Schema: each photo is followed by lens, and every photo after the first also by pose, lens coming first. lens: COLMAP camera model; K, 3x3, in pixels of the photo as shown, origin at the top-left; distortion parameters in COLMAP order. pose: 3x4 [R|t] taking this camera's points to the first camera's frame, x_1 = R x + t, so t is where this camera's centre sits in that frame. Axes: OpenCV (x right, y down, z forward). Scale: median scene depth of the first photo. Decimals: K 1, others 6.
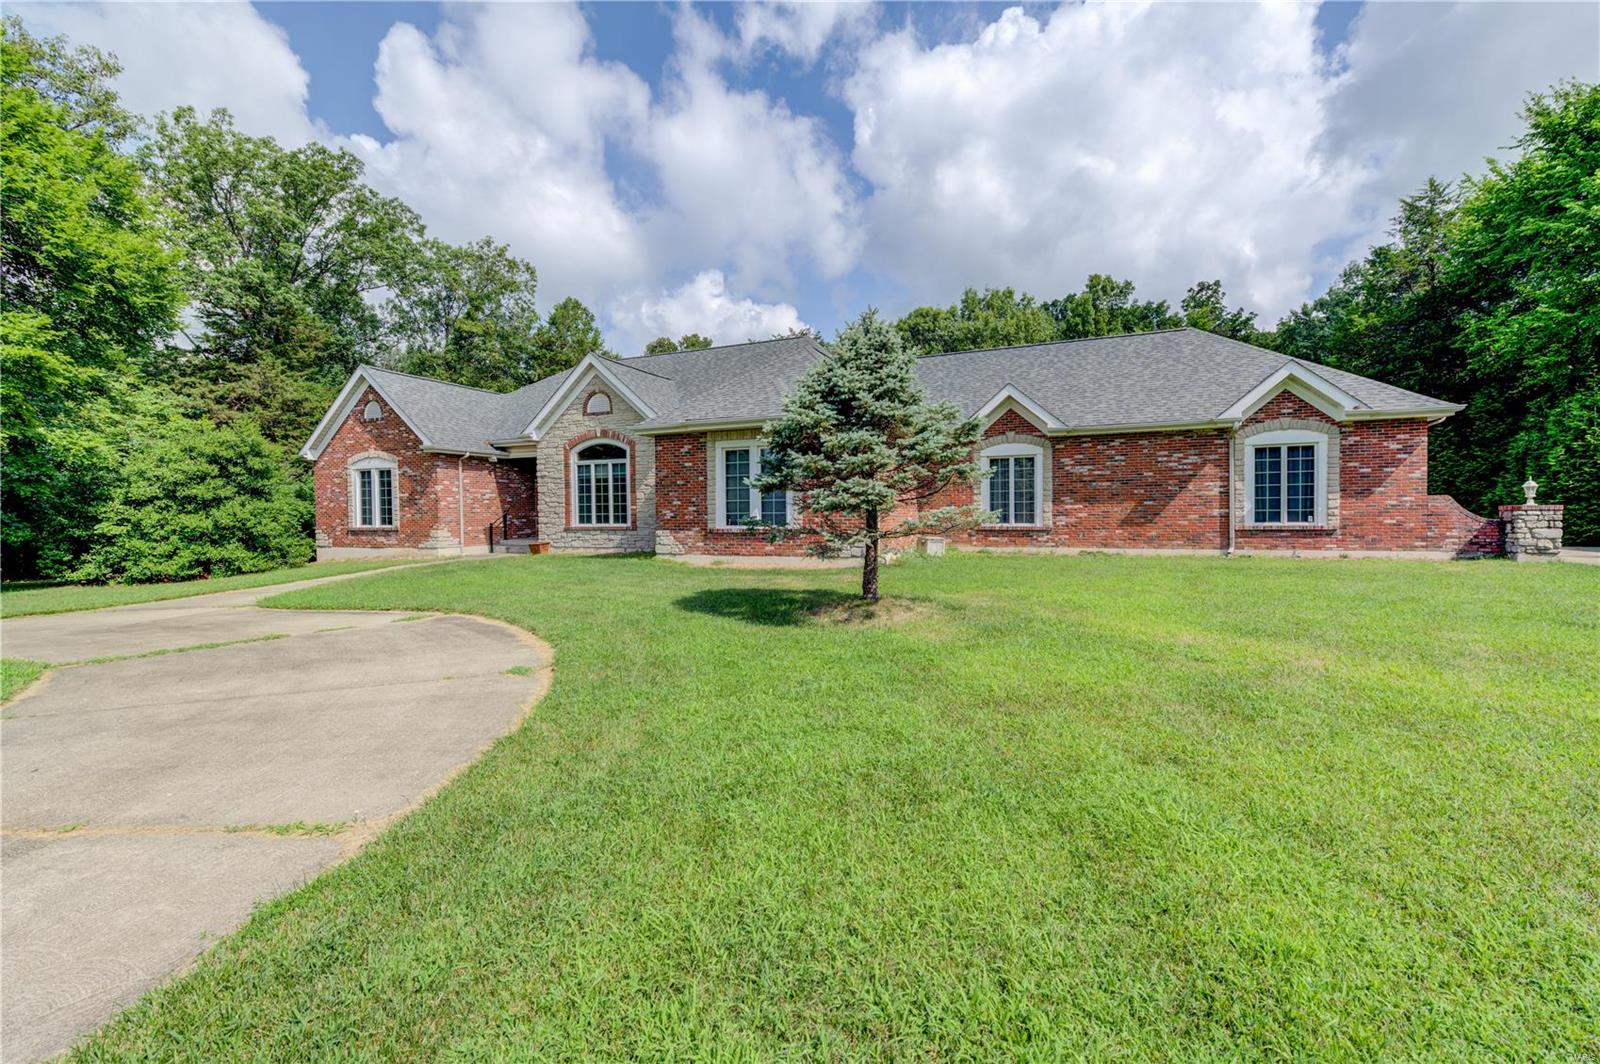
lens RADIAL K [[662.2, 0, 800.0], [0, 662.2, 532.0], [0, 0, 1]] dist [-0.000291, -0.000003]
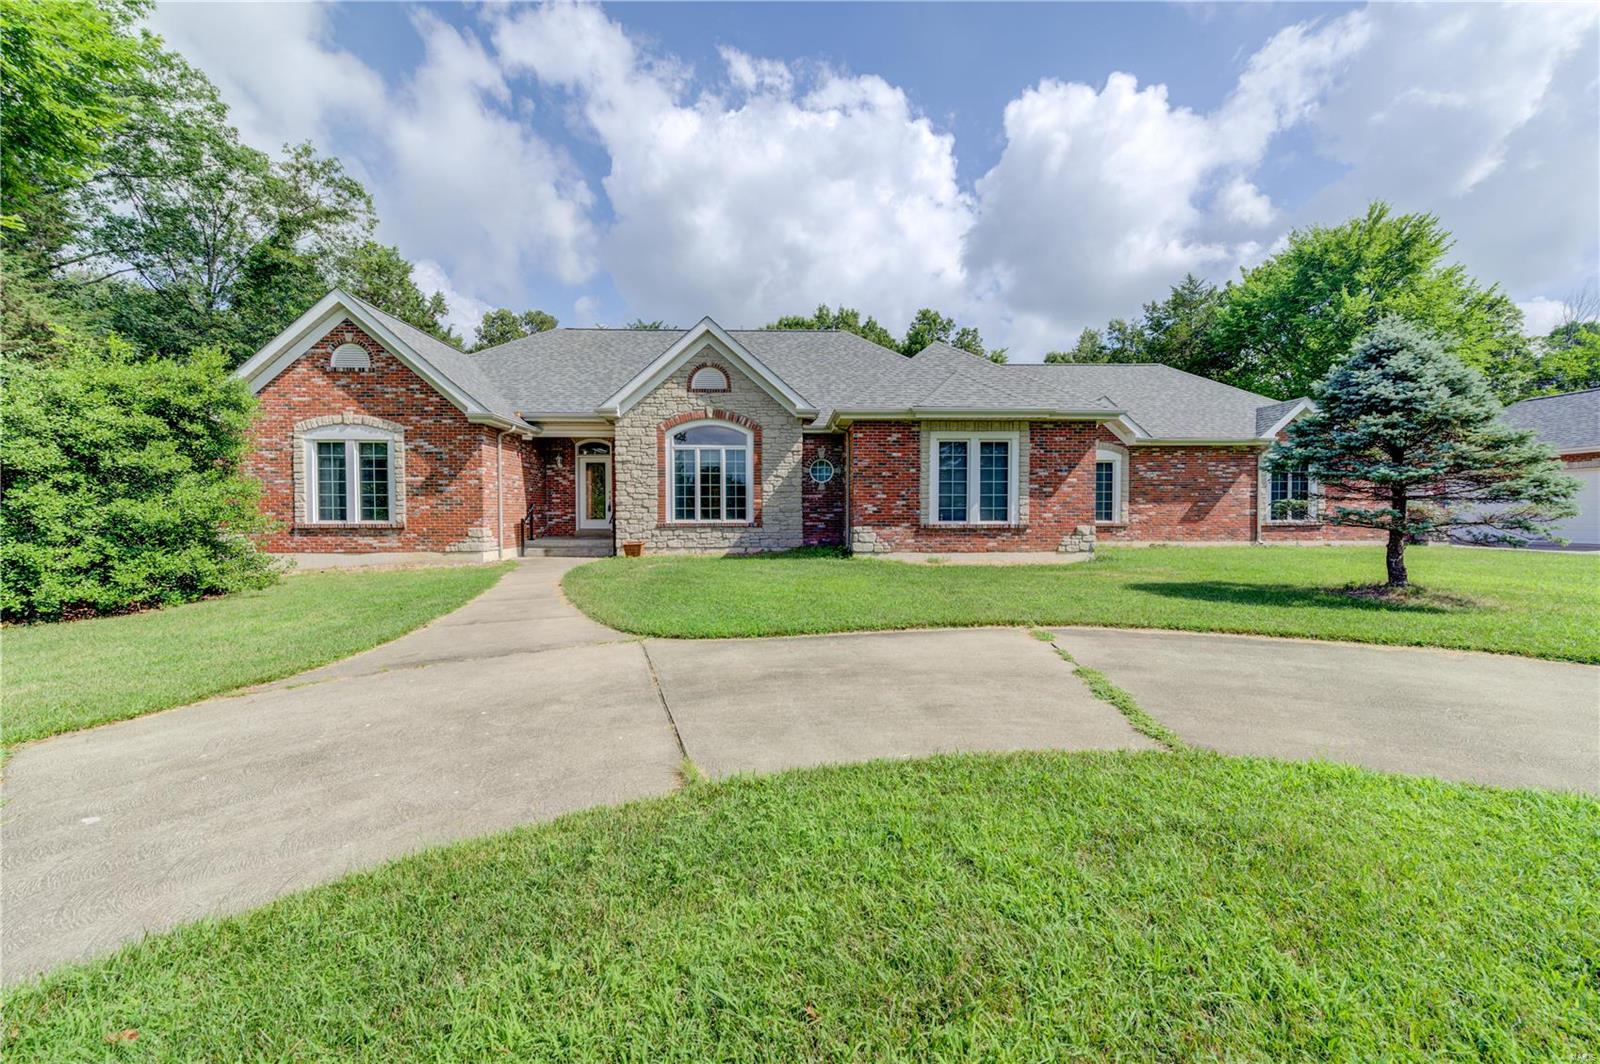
lens RADIAL K [[631.2, 0, 800.0], [0, 631.2, 532.0], [0, 0, 1]] dist [0.005880, -0.000750]
pose [[0.907386, -0.003962, 0.420280, -0.606924], [0.004361, 0.999990, 0.000011, 0.004598], [-0.420276, 0.001823, 0.907394, 0.238310]]
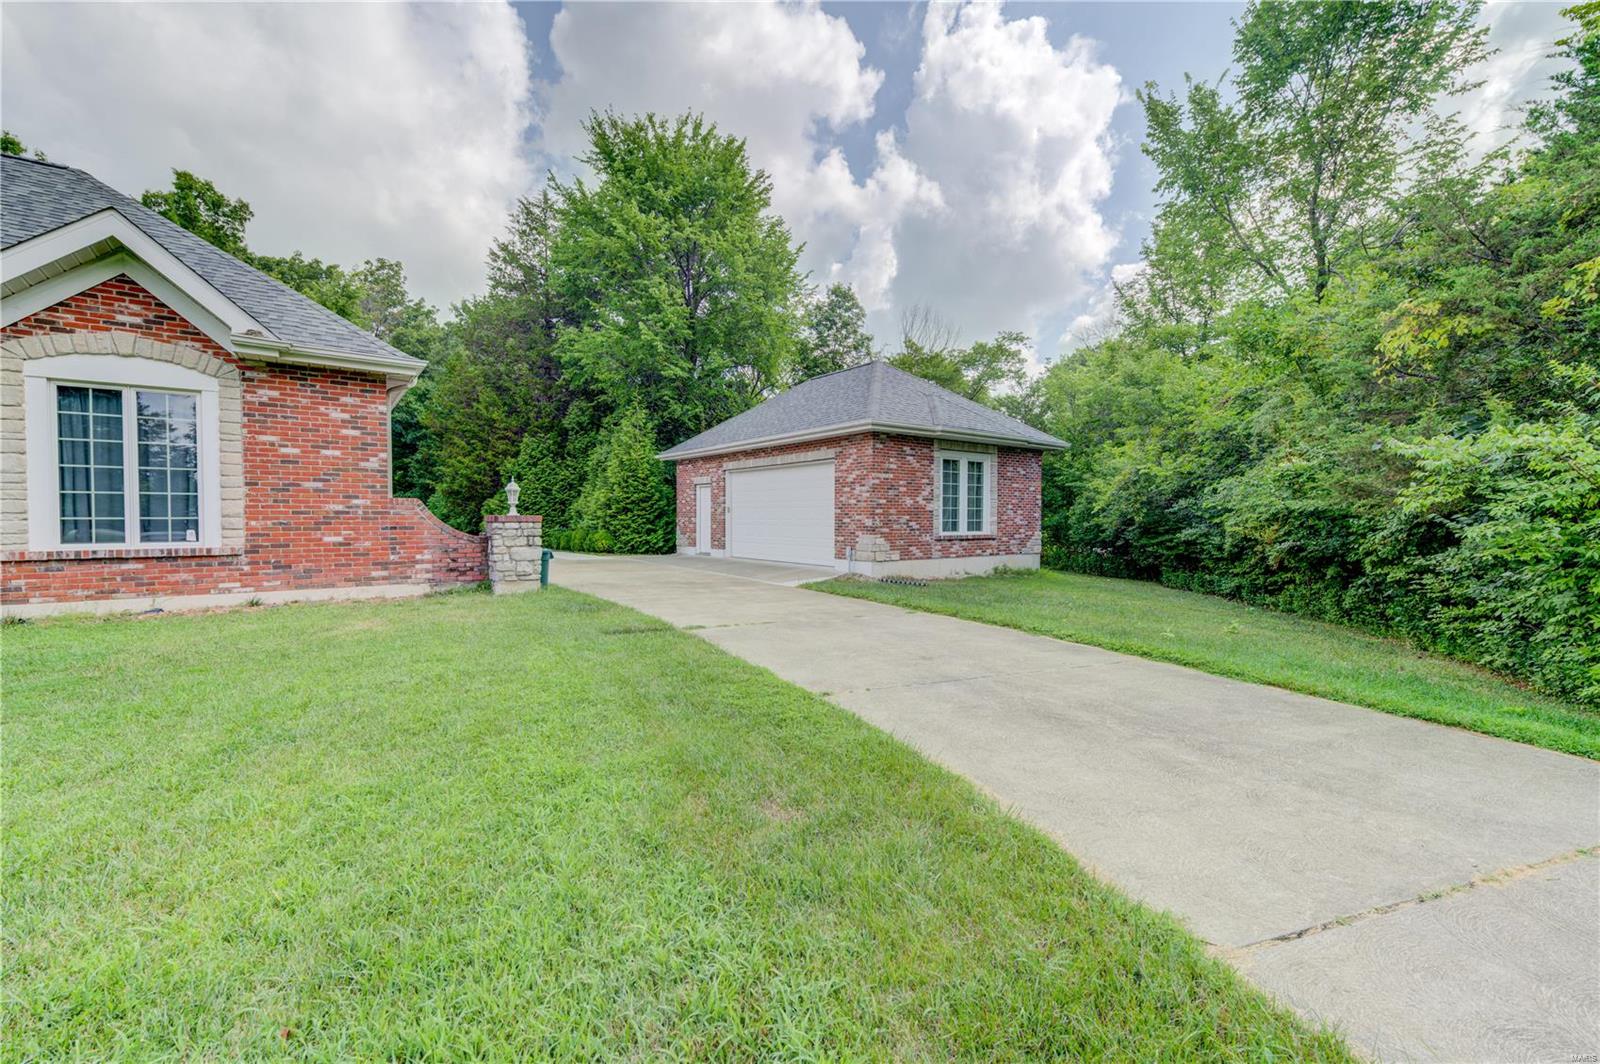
lens RADIAL K [[662.2, 0, 800.0], [0, 662.2, 532.0], [0, 0, 1]] dist [-0.000291, -0.000003]
pose [[0.510921, -0.008311, 0.859587, 0.498728], [0.014591, 0.999893, 0.000995, -0.013966], [-0.859504, 0.012034, 0.510988, 0.275786]]
